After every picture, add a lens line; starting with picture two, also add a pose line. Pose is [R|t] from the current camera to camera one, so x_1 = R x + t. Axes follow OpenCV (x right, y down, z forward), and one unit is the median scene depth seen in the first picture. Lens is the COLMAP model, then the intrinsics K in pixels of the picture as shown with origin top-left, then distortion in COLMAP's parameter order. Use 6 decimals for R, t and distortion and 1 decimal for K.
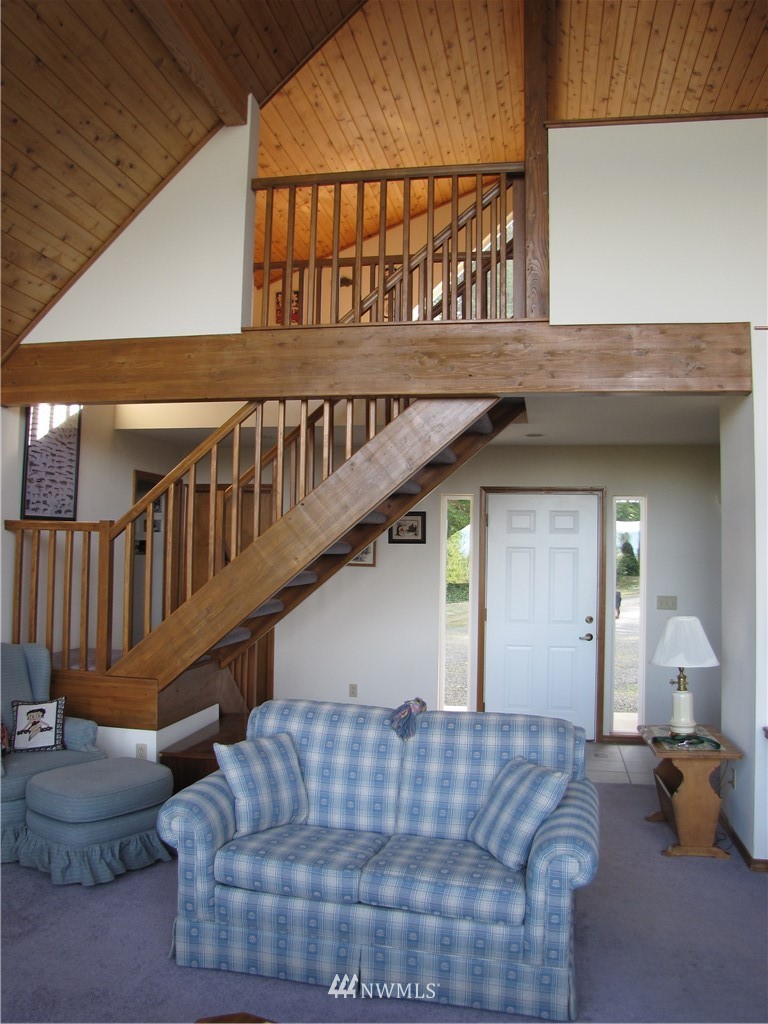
lens RADIAL K [[854.2, 0, 386.2], [0, 854.2, 510.8], [0, 0, 1]] dist [-0.123581, 0.042044]
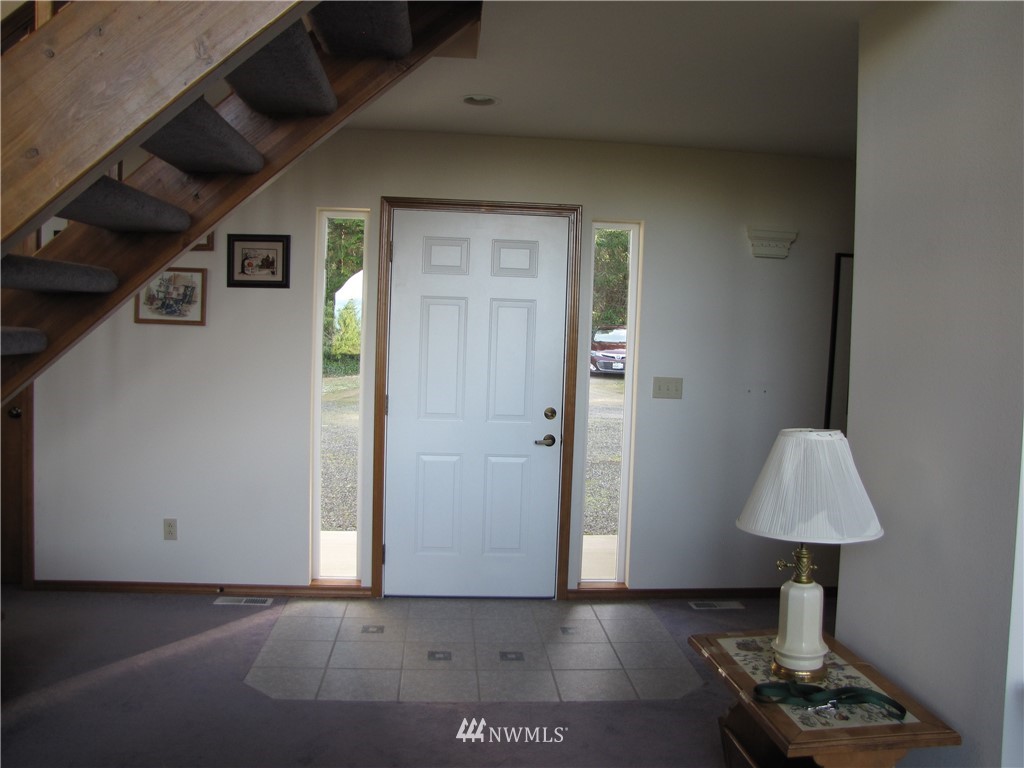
lens RADIAL K [[854.2, 0, 520.3], [0, 854.2, 387.3], [0, 0, 1]] dist [-0.123581, 0.042044]
pose [[0.961178, -0.001713, 0.275924, 0.039610], [-0.032700, 0.992227, 0.120068, 0.031850], [-0.273985, -0.124430, 0.953651, 0.385386]]
